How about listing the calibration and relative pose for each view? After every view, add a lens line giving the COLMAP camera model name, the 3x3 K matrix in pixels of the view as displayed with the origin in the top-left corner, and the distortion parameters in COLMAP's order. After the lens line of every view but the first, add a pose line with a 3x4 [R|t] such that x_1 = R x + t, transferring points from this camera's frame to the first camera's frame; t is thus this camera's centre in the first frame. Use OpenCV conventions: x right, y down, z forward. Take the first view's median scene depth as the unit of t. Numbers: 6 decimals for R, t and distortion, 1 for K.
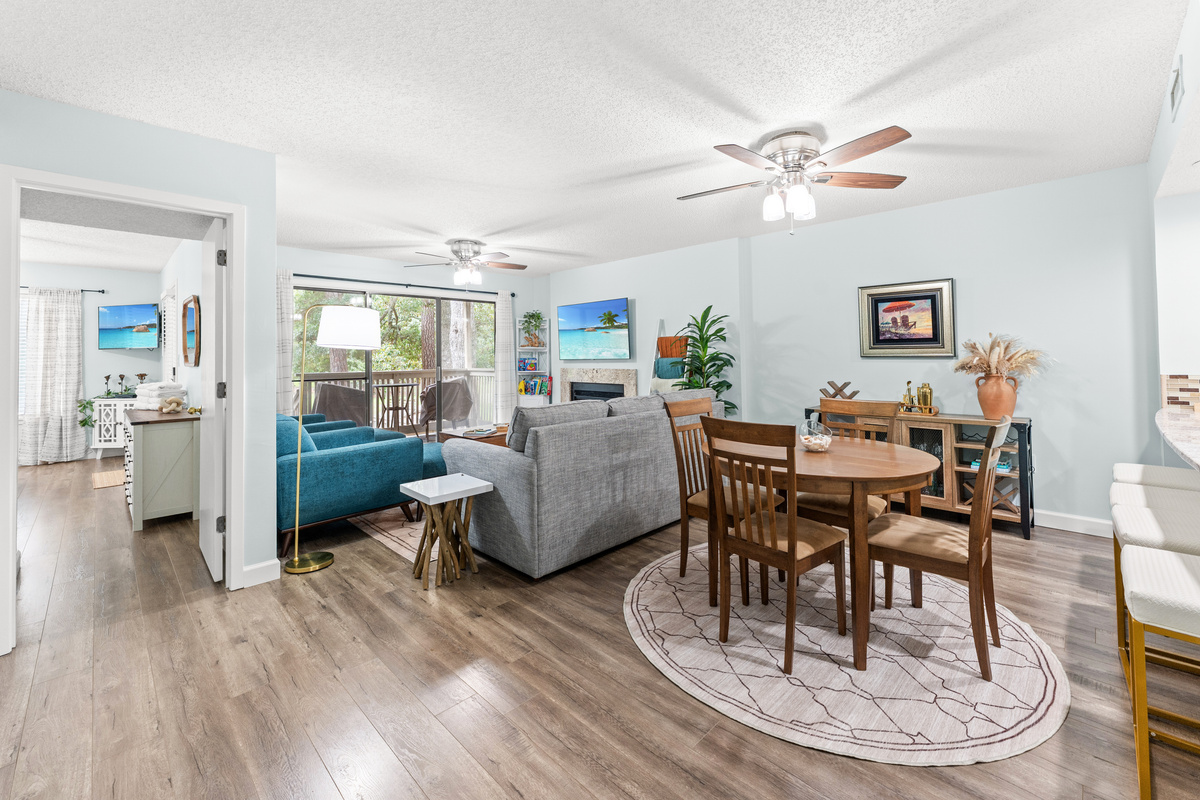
lens RADIAL K [[496.3, 0, 619.8], [0, 496.3, 343.4], [0, 0, 1]] dist [0.001391, -0.002562]
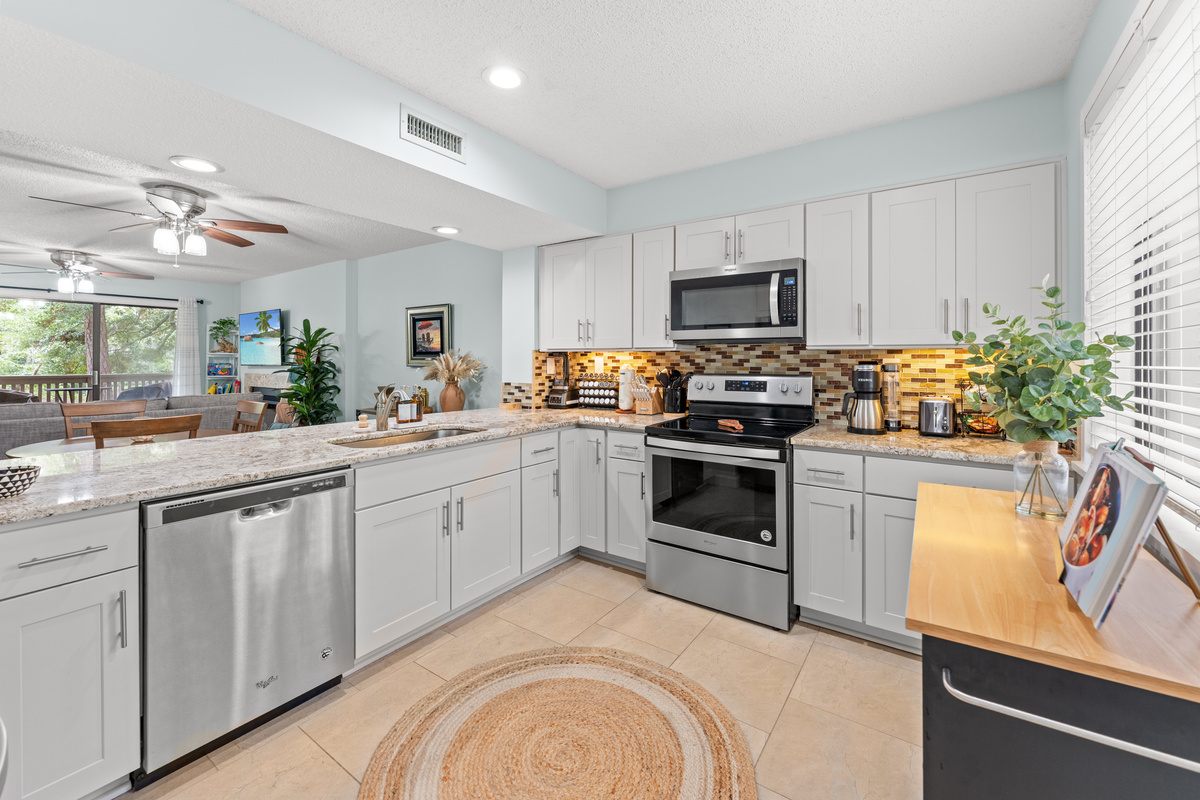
lens RADIAL K [[496.3, 0, 615.6], [0, 496.3, 359.0], [0, 0, 1]] dist [0.001391, -0.002562]
pose [[0.987417, 0.014861, 0.157439, 0.665553], [-0.017713, 0.999703, 0.016728, -0.016020], [-0.157143, -0.019306, 0.987387, -0.215241]]
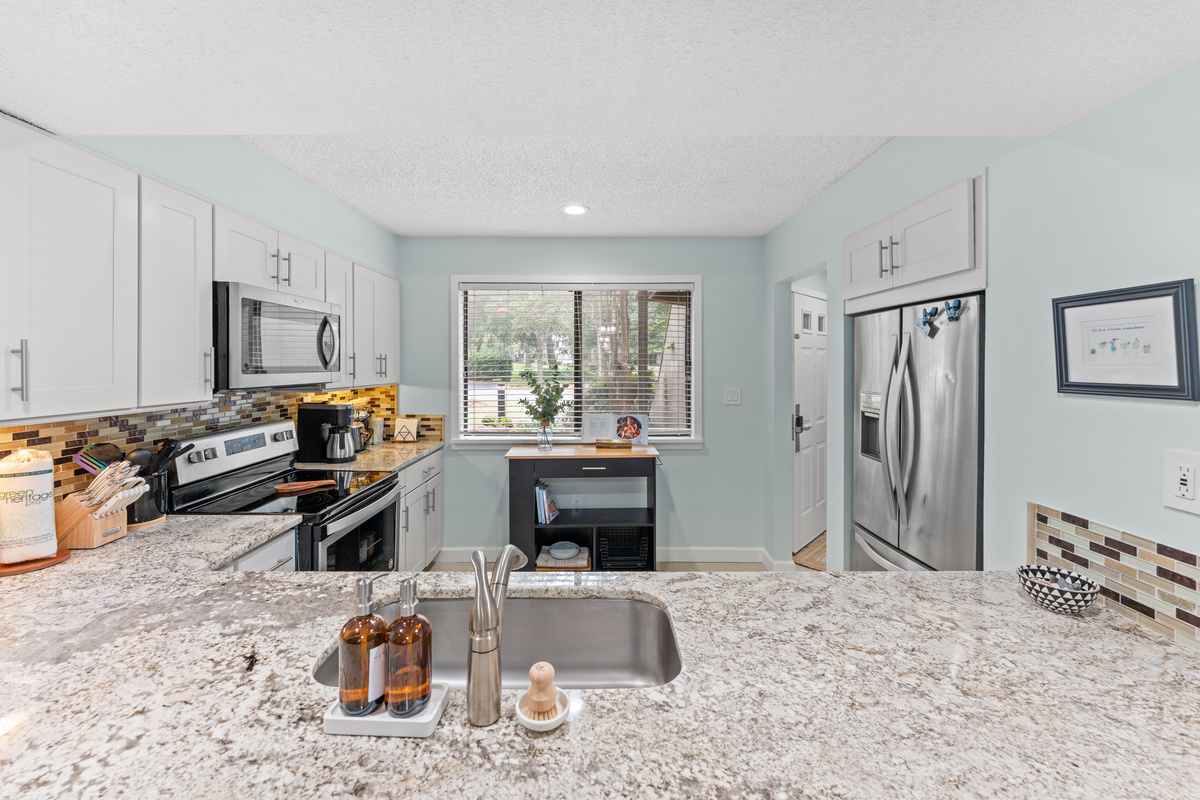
lens RADIAL K [[496.3, 0, 598.6], [0, 496.3, 364.2], [0, 0, 1]] dist [0.001391, -0.002562]
pose [[-0.687870, 0.008194, 0.725788, 0.359170], [-0.006553, 0.999825, -0.017498, -0.043890], [-0.725804, -0.016793, -0.687696, 0.414359]]
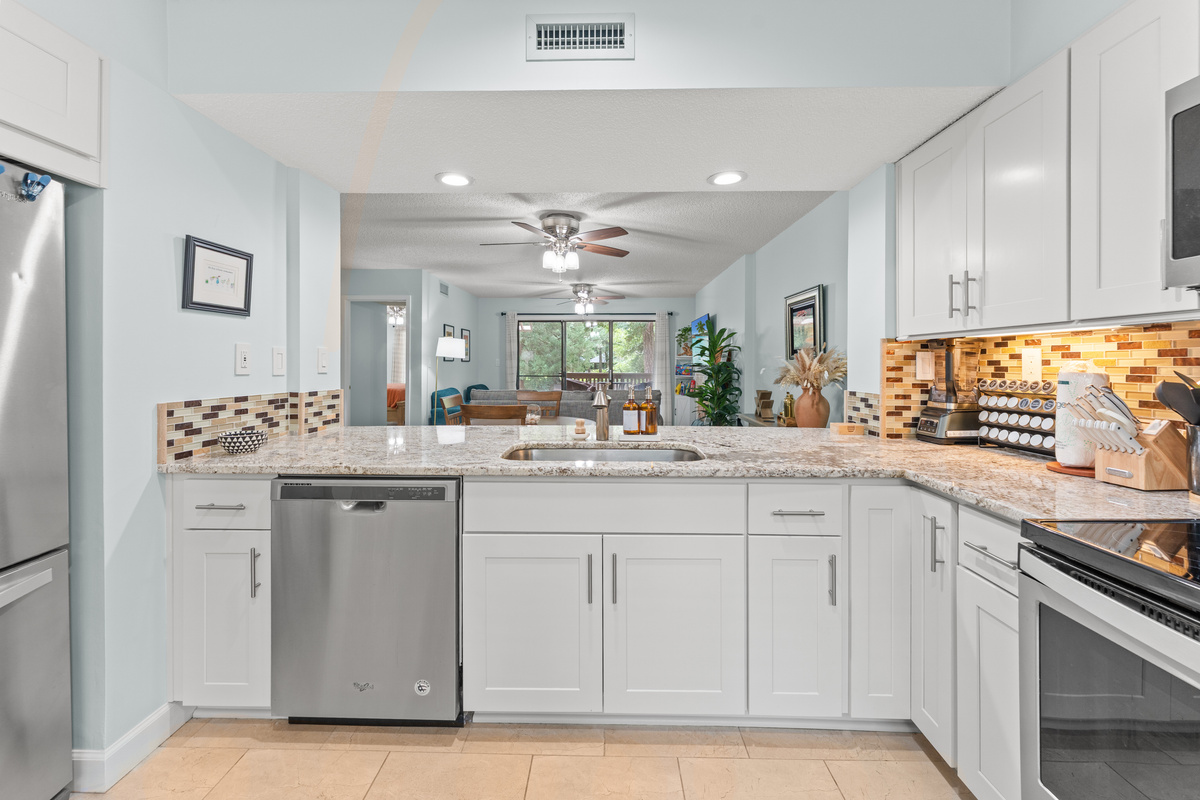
lens RADIAL K [[496.3, 0, 589.2], [0, 496.3, 364.6], [0, 0, 1]] dist [0.001391, -0.002562]
pose [[0.659634, 0.016303, -0.751410, 0.816964], [0.004174, 0.999670, 0.025354, -0.004396], [0.751575, -0.019861, 0.659349, 0.039747]]
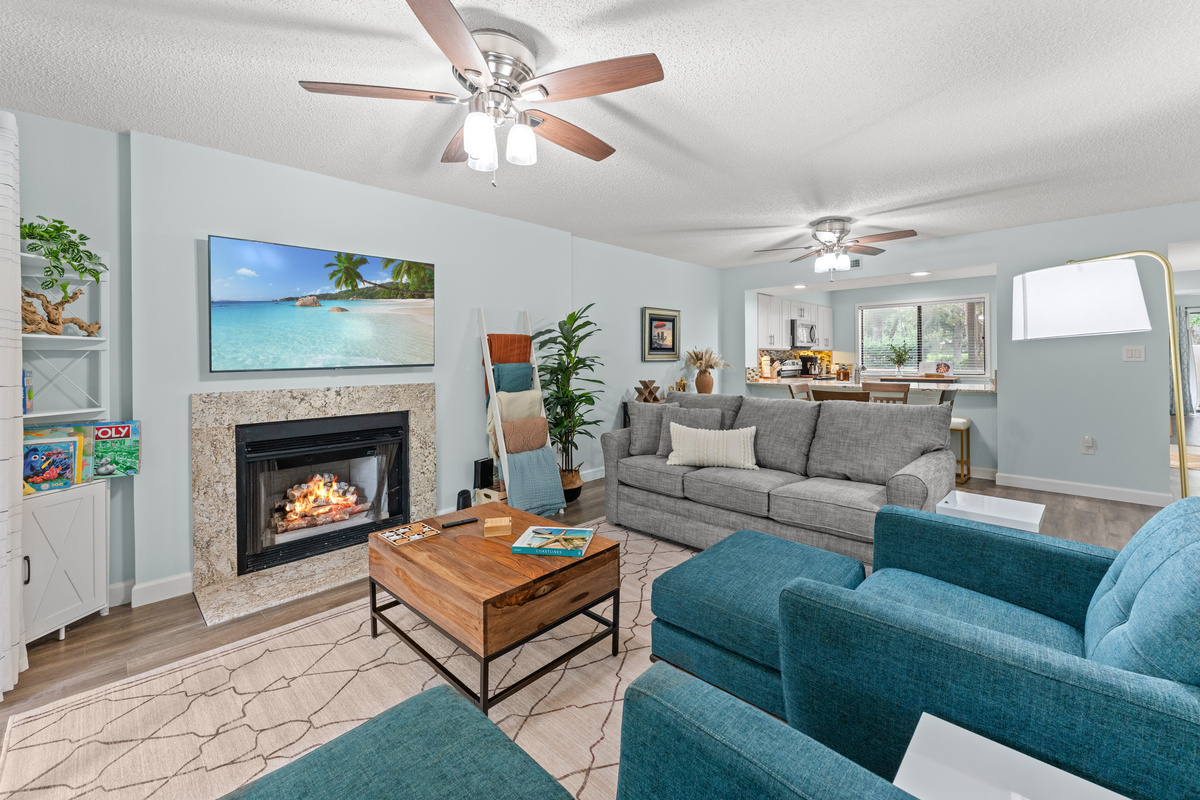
lens RADIAL K [[496.3, 0, 595.0], [0, 496.3, 359.5], [0, 0, 1]] dist [0.001391, -0.002562]
pose [[0.019269, 0.008812, 0.999775, -0.675771], [-0.012530, 0.999885, -0.008571, 0.030323], [-0.999736, -0.012362, 0.019377, 0.926626]]
